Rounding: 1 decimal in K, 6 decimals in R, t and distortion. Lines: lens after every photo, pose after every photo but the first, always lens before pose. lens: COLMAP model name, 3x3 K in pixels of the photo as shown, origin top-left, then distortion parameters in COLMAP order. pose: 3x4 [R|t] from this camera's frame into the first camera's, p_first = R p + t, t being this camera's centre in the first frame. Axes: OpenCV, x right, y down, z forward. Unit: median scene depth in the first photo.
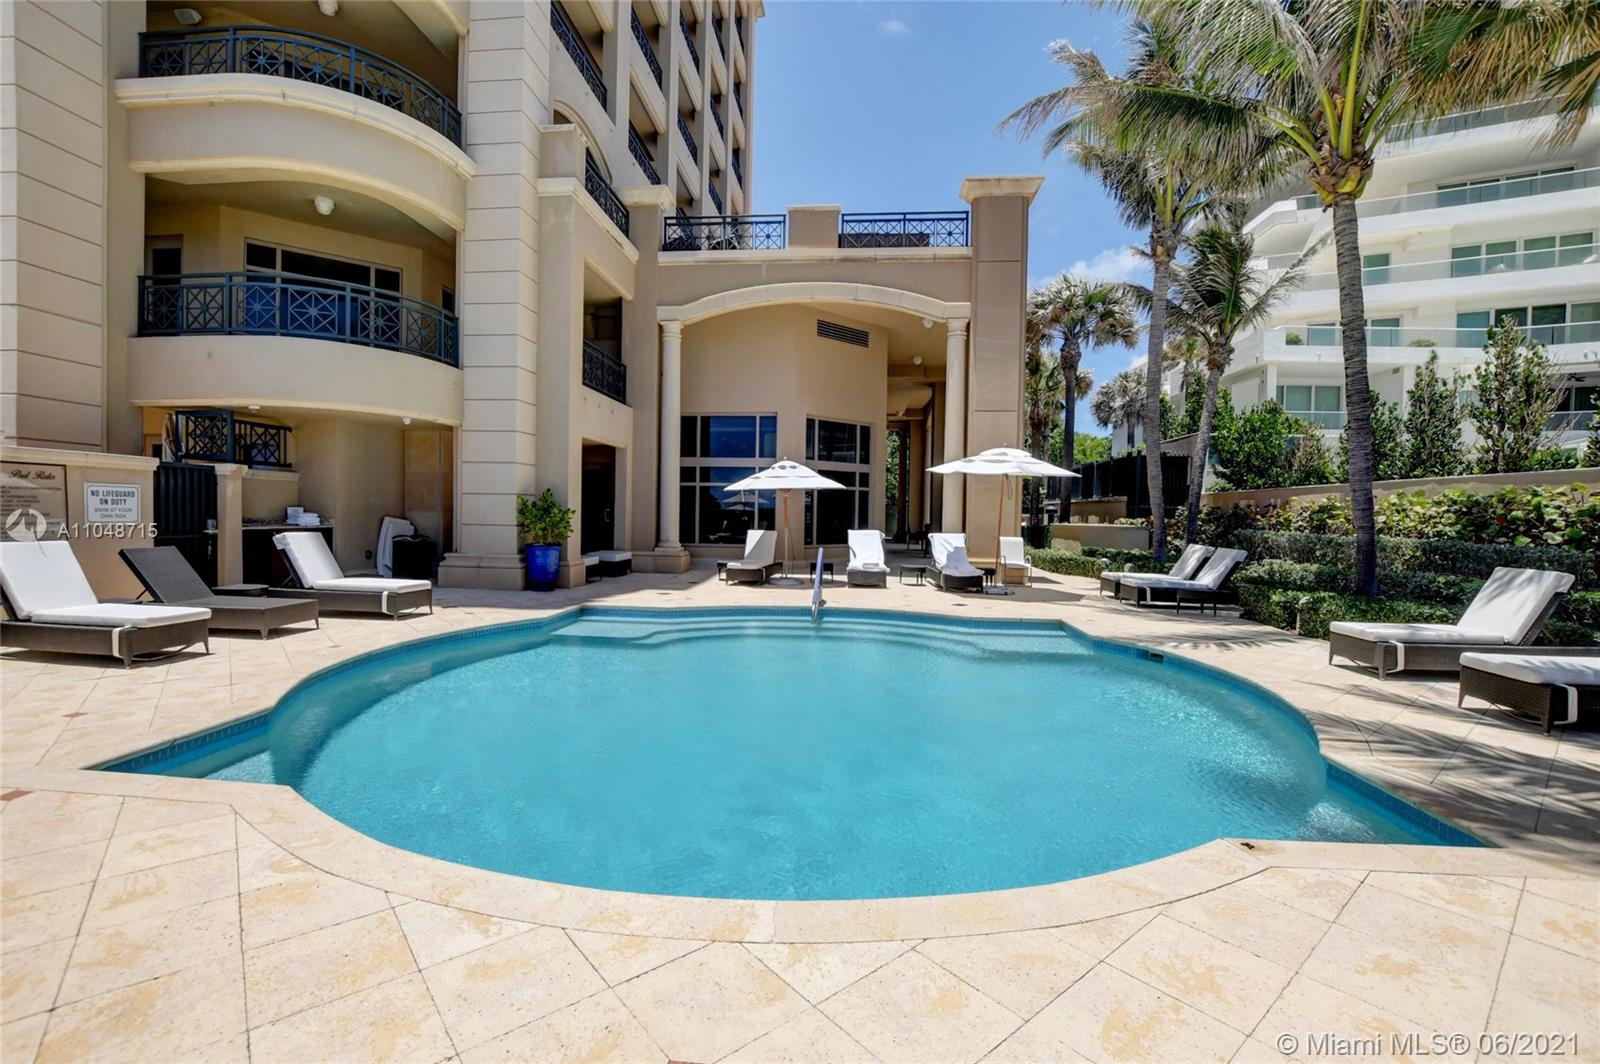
lens RADIAL K [[698.9, 0, 795.9], [0, 698.9, 525.6], [0, 0, 1]] dist [-0.028590, 0.001268]
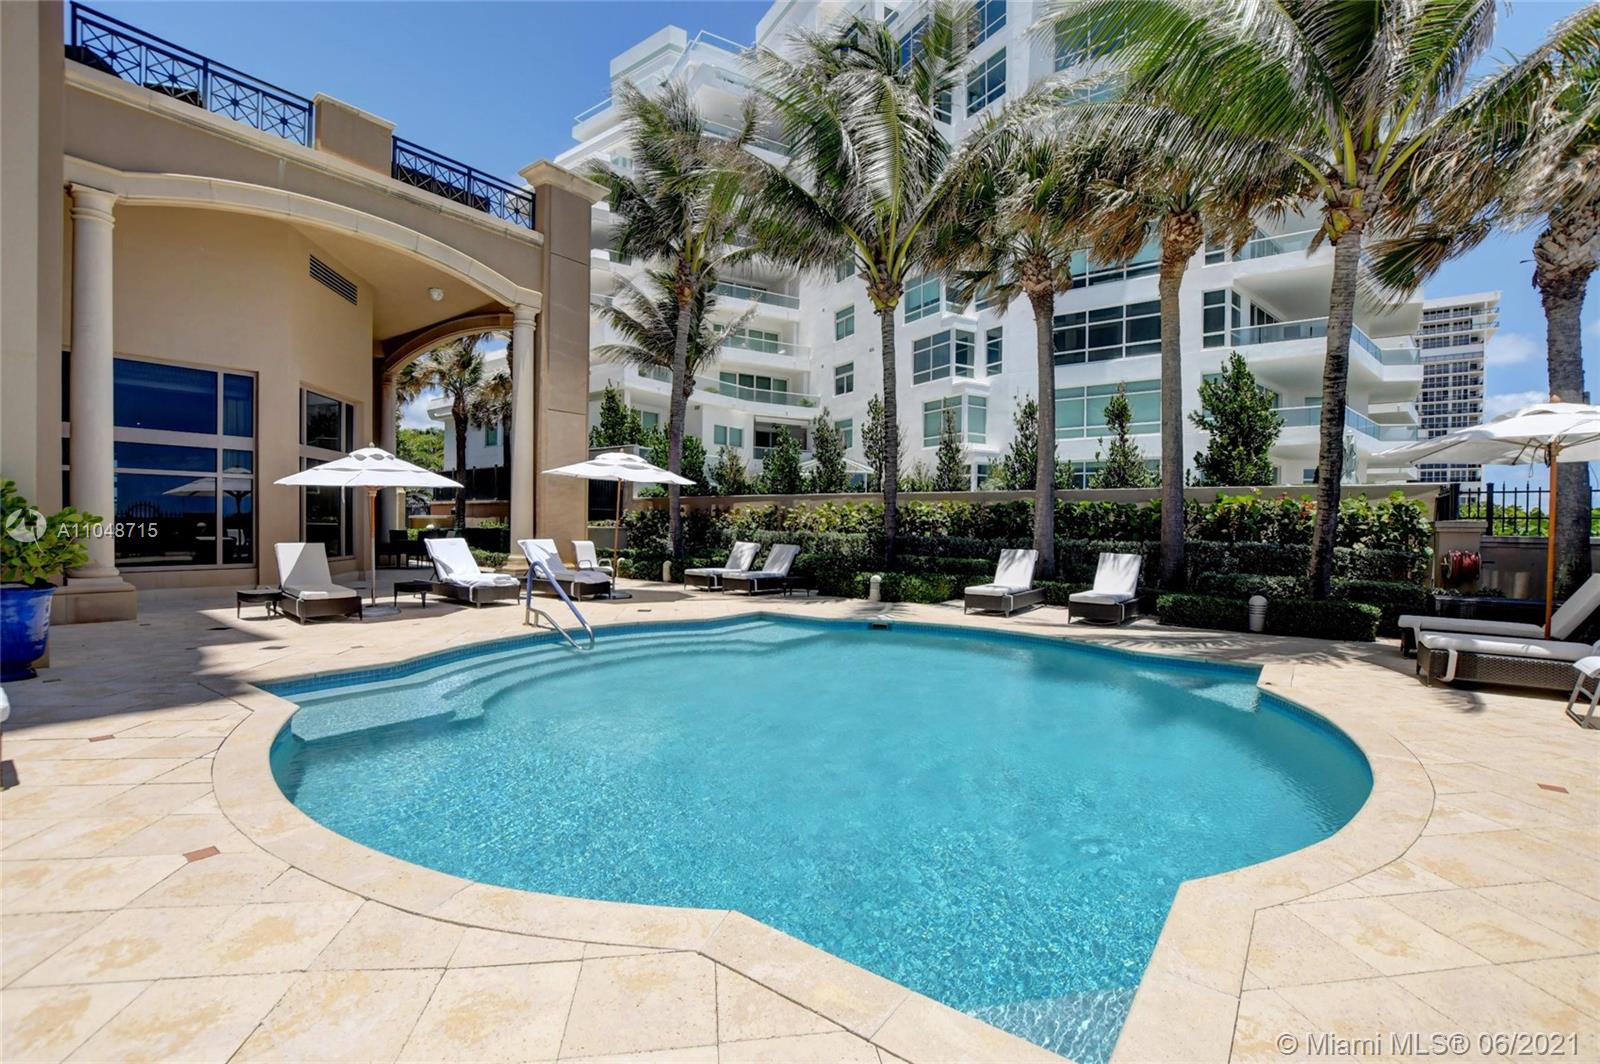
lens RADIAL K [[698.9, 0, 790.7], [0, 698.9, 533.0], [0, 0, 1]] dist [-0.028590, 0.001268]
pose [[0.535909, -0.022212, 0.843984, -0.365791], [0.011852, 0.999753, 0.018786, -0.010253], [-0.844193, -0.000065, 0.536040, 0.211695]]
